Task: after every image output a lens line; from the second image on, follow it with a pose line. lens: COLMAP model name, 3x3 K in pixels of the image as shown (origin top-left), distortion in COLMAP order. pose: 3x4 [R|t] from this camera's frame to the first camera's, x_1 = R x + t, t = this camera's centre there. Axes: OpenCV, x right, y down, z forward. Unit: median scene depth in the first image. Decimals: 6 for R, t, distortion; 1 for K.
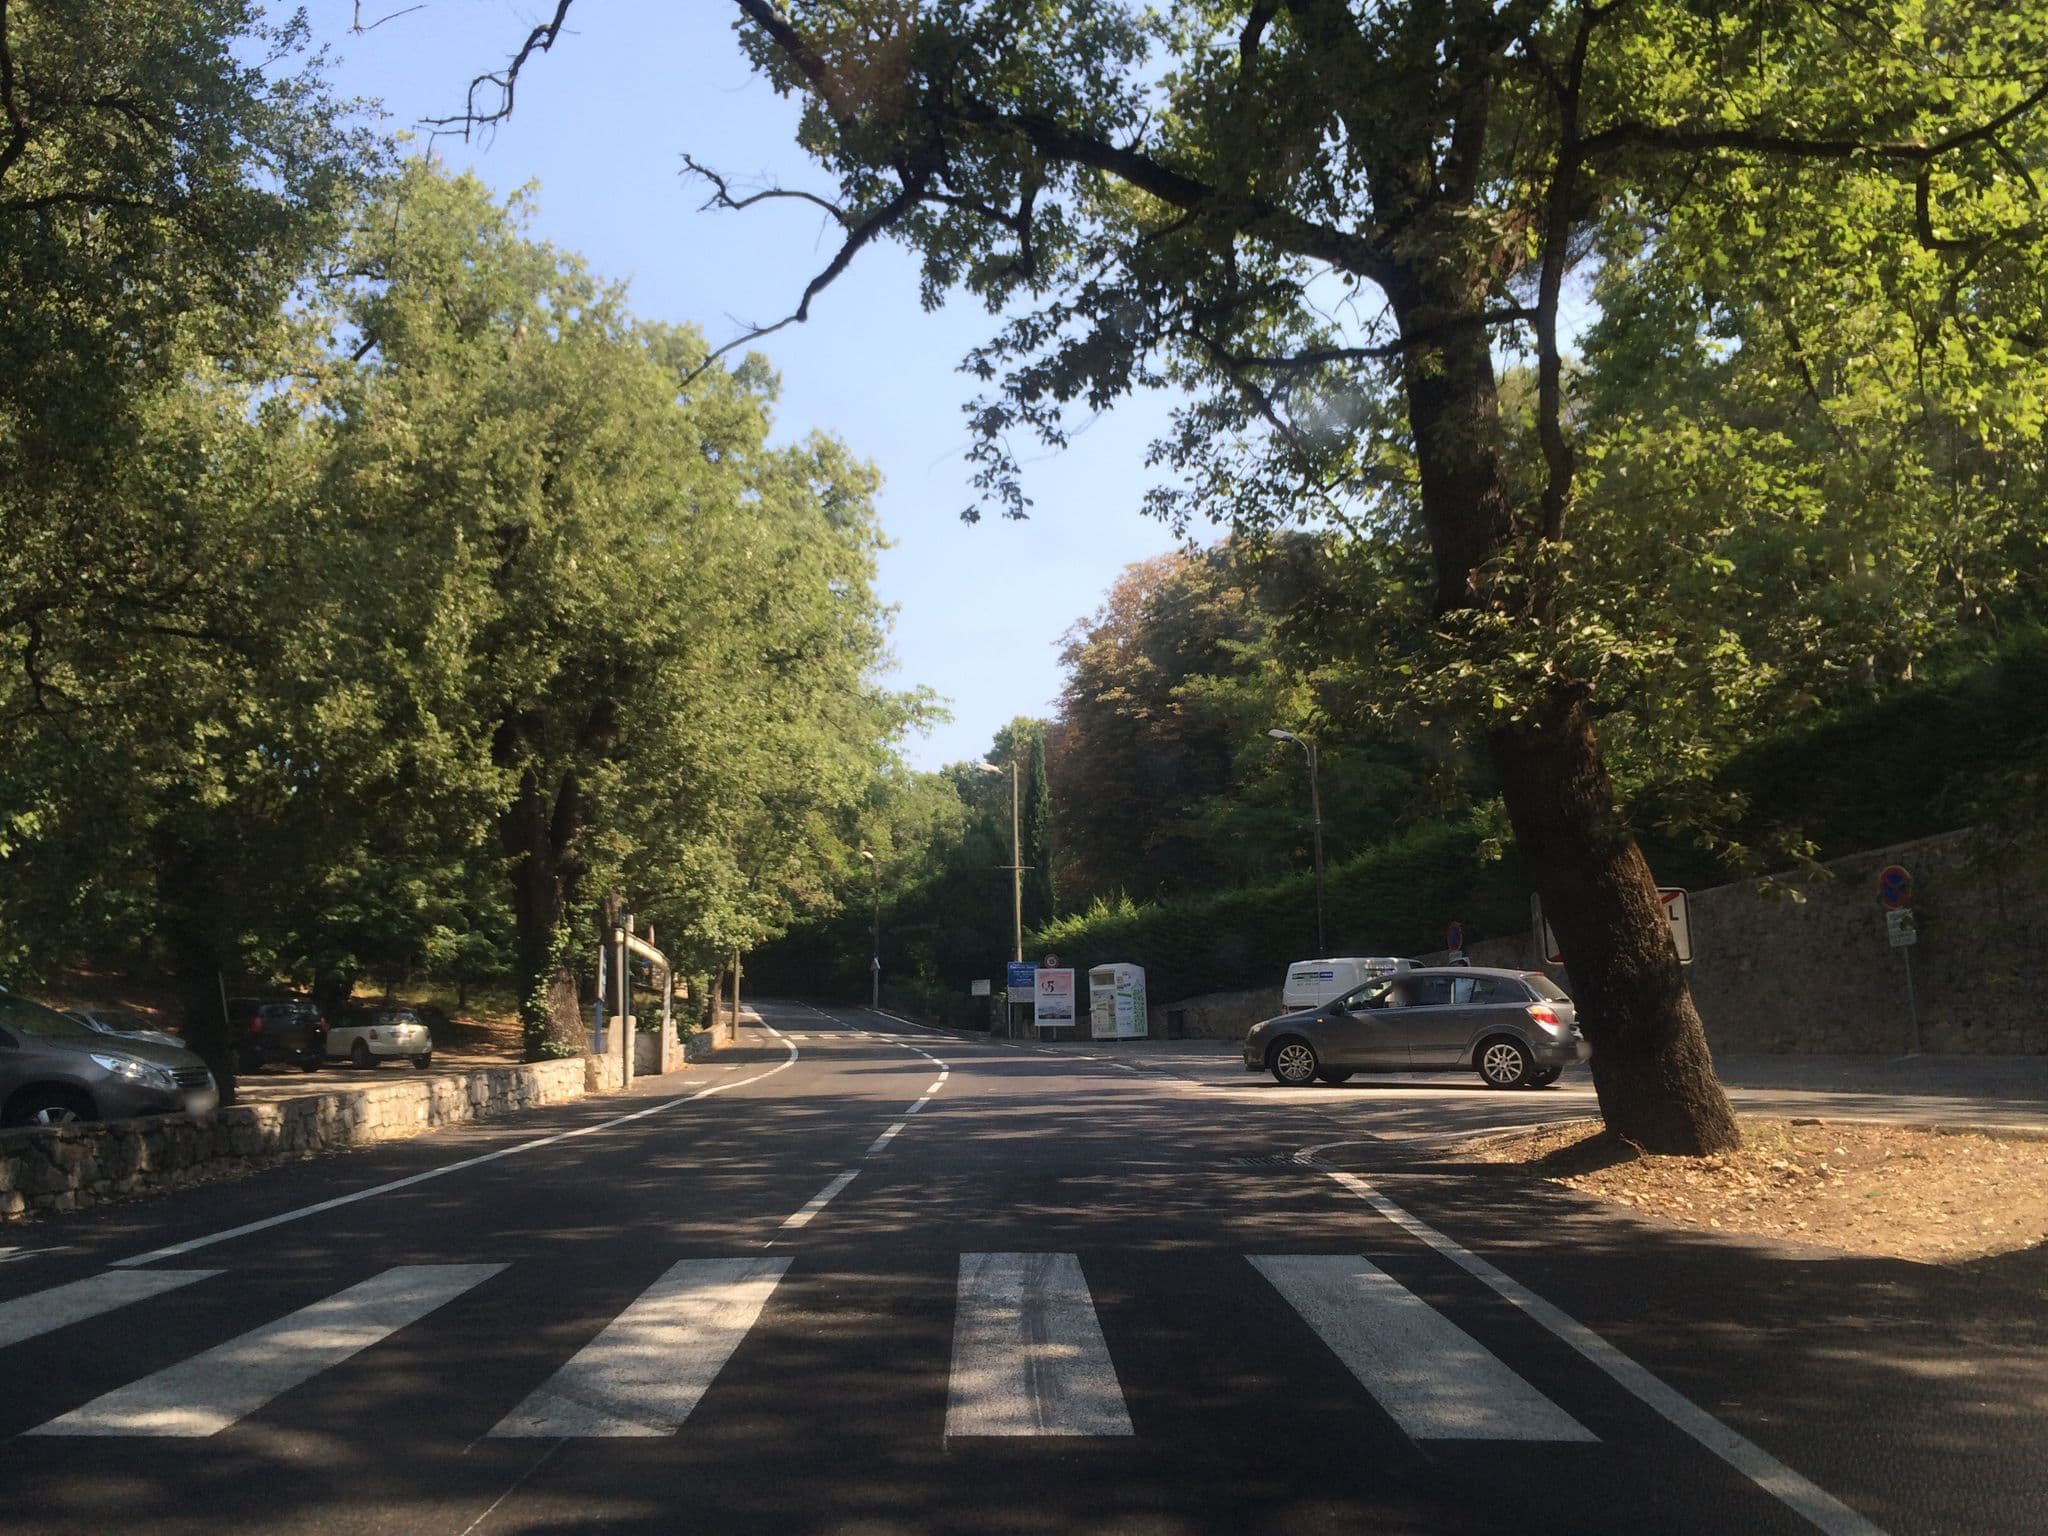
lens RADIAL K [[1462.5, 0, 1024.0], [0, 1462.5, 768.0], [0, 0, 1]] dist [0.004092, 0.003340]
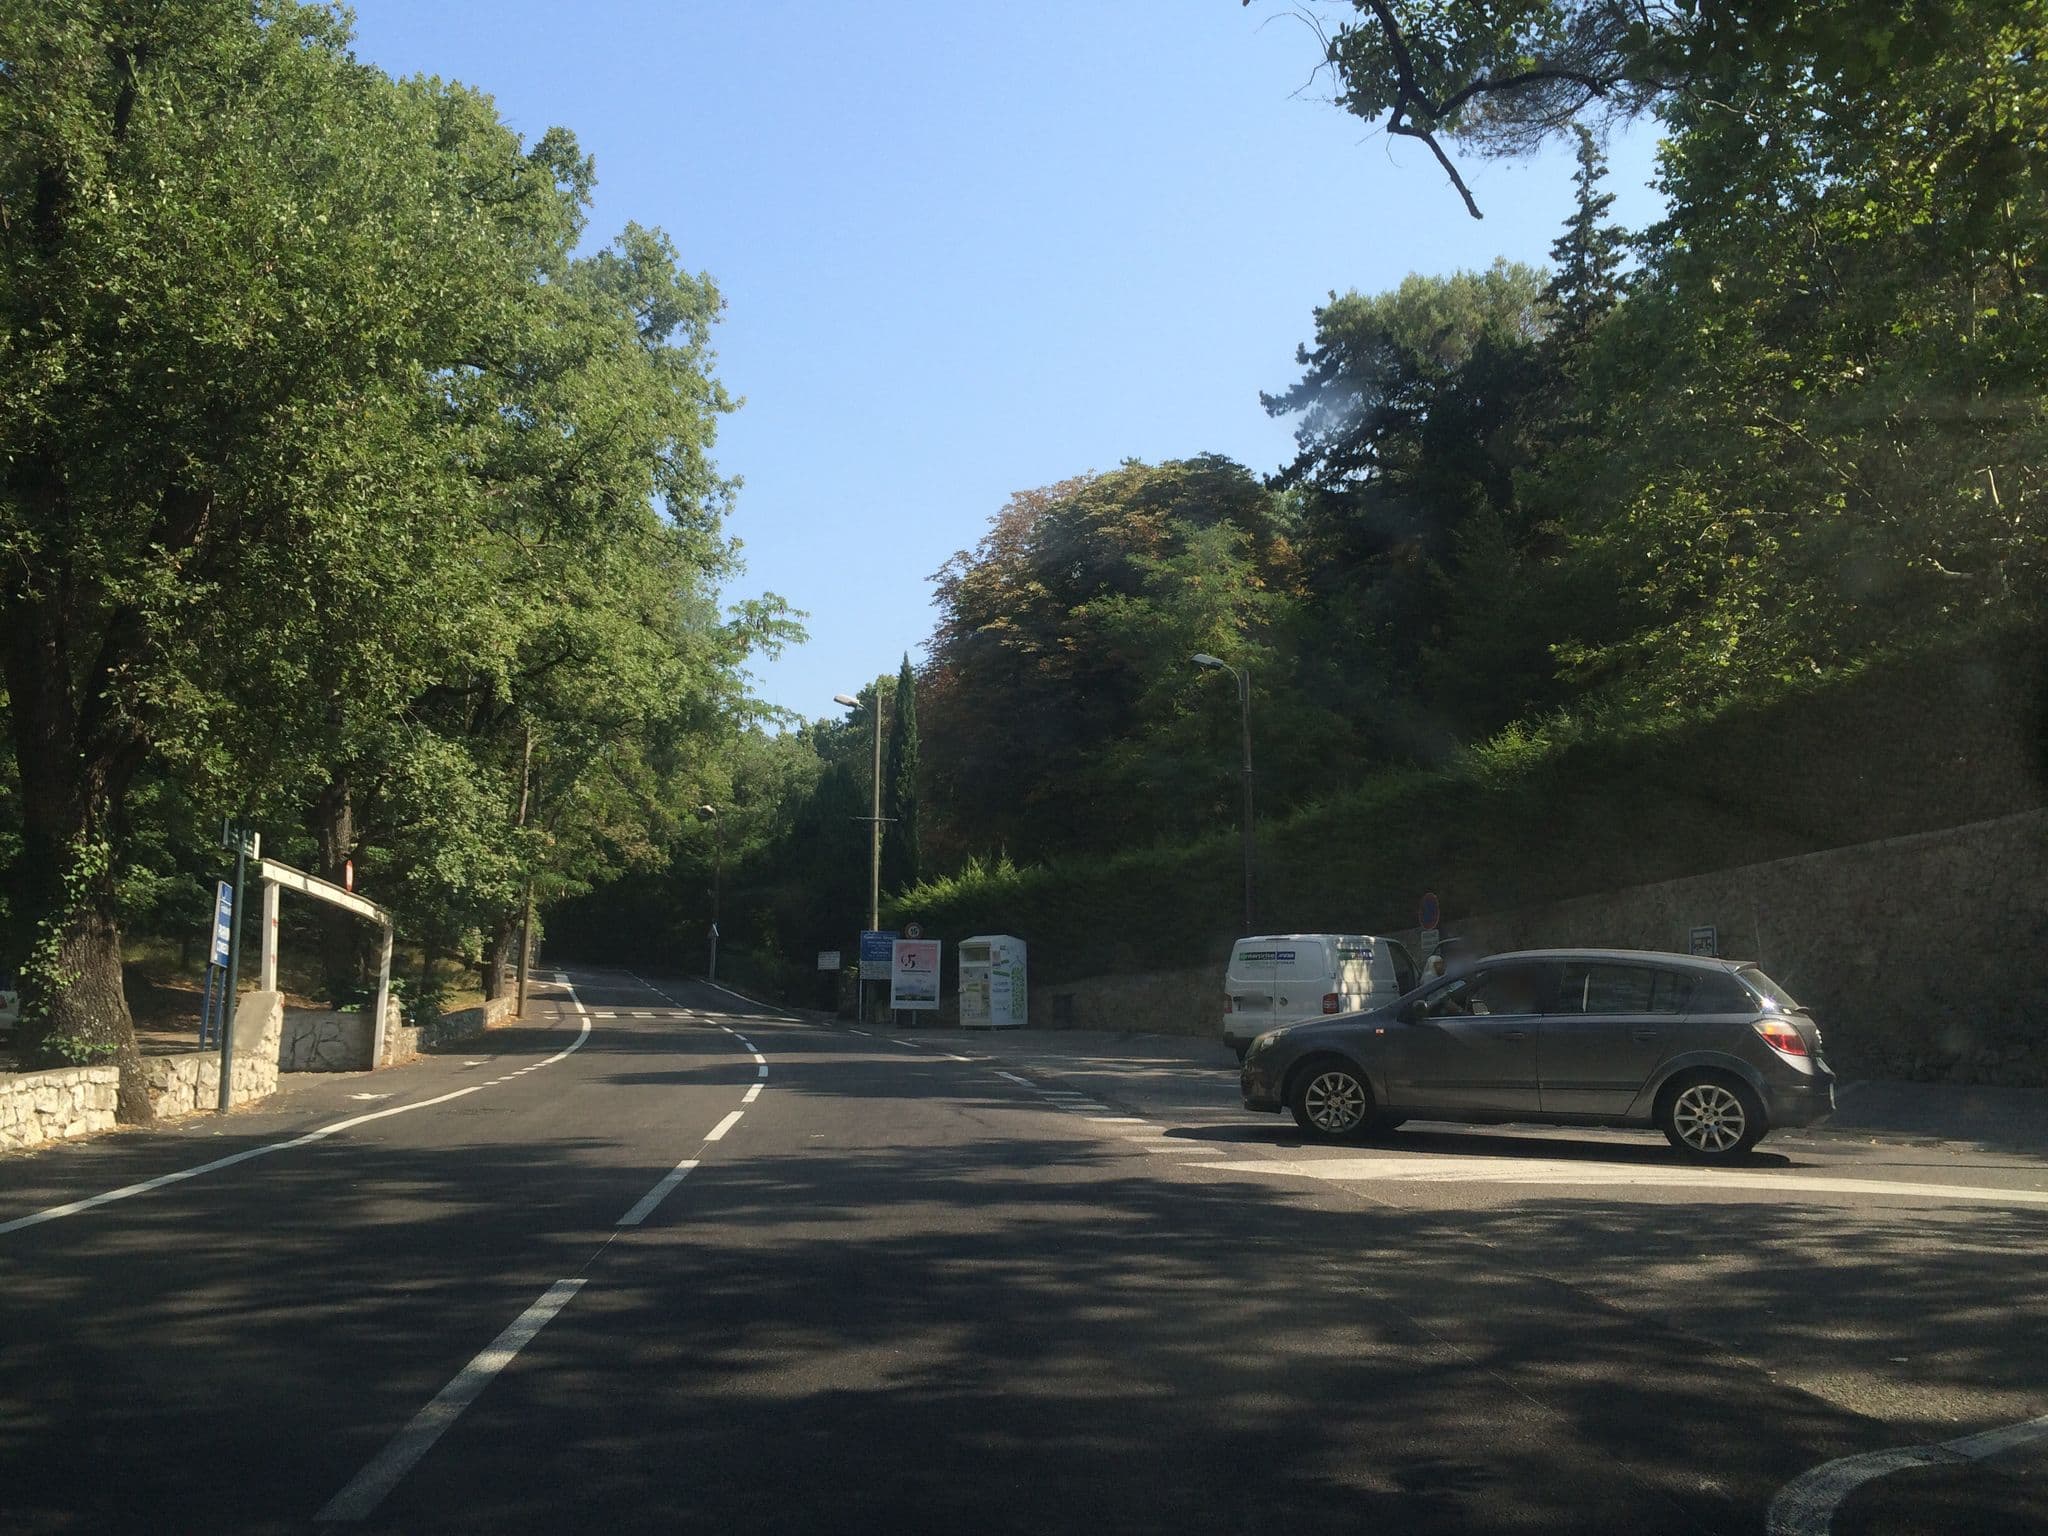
lens RADIAL K [[1353.0, 0, 1024.0], [0, 1353.0, 768.0], [0, 0, 1]] dist [0.022516, -0.029349]
pose [[0.994148, 0.039576, 0.100521, -0.000049], [-0.040201, 0.999183, 0.004190, 0.035672], [-0.100273, -0.008206, 0.994926, 0.241521]]
